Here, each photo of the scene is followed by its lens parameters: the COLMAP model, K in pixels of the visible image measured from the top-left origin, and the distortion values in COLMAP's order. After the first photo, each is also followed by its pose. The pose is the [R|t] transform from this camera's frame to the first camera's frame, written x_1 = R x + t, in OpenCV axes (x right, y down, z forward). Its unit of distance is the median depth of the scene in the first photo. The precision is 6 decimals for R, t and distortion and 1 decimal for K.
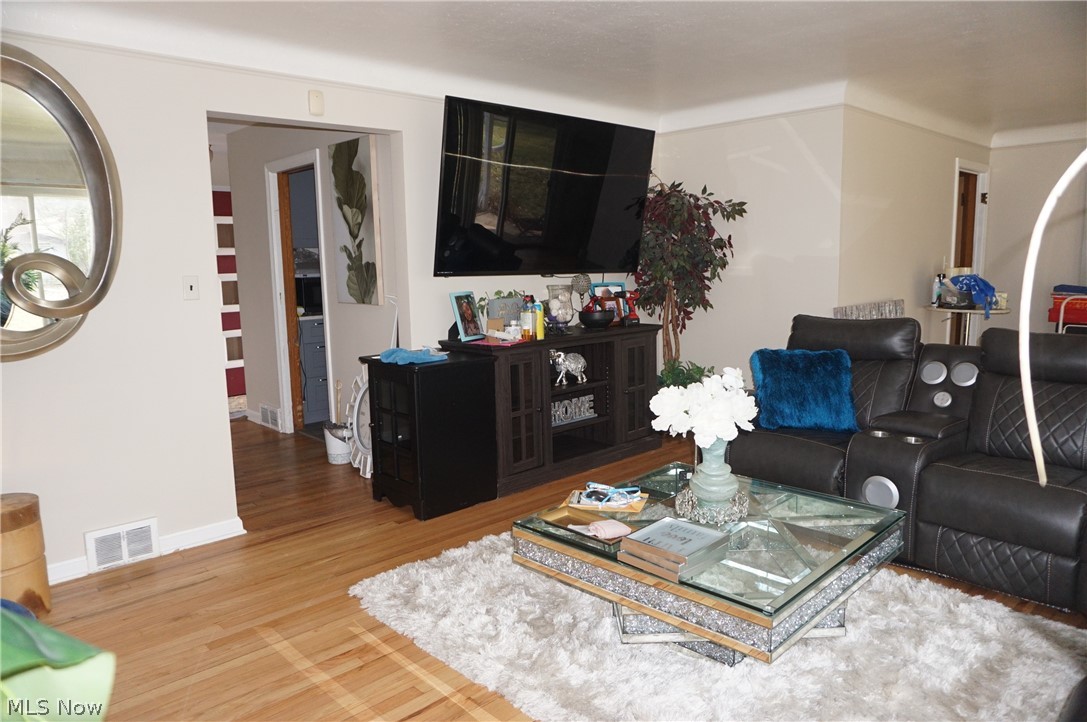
lens RADIAL K [[756.0, 0, 543.5], [0, 756.0, 361.0], [0, 0, 1]] dist [-0.002745, -0.001699]
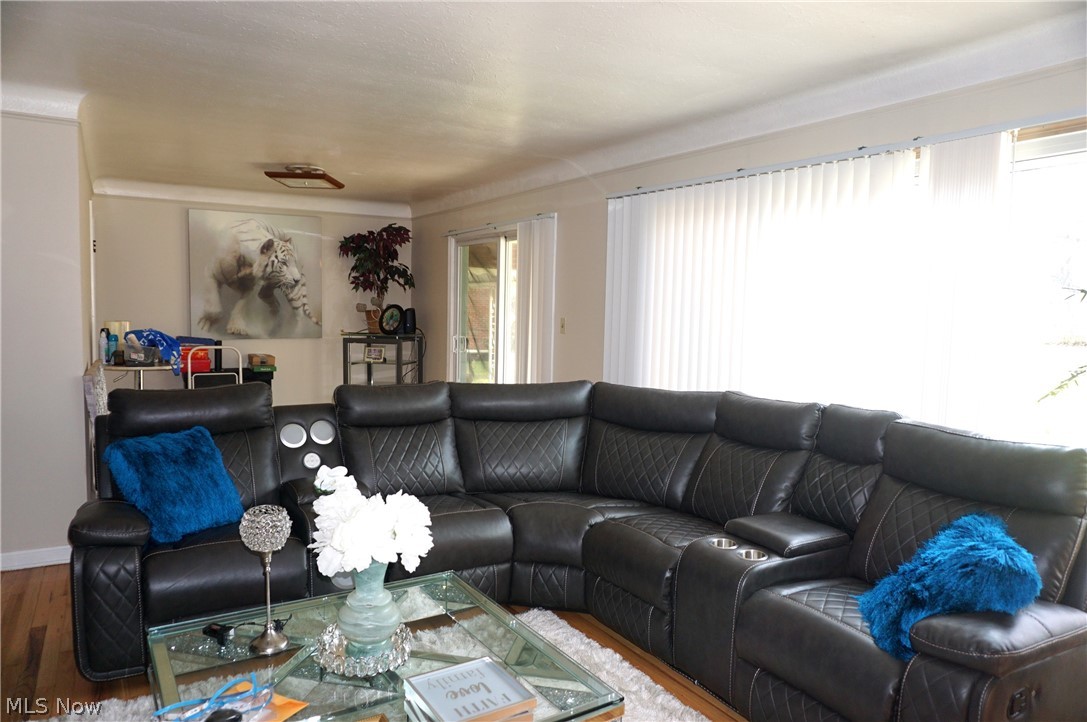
lens RADIAL K [[756.0, 0, 543.5], [0, 756.0, 361.0], [0, 0, 1]] dist [-0.002745, -0.001699]
pose [[0.193685, -0.059729, 0.979244, -0.331180], [0.113985, 0.992755, 0.038008, -0.072485], [-0.974420, 0.104257, 0.199090, 0.455608]]
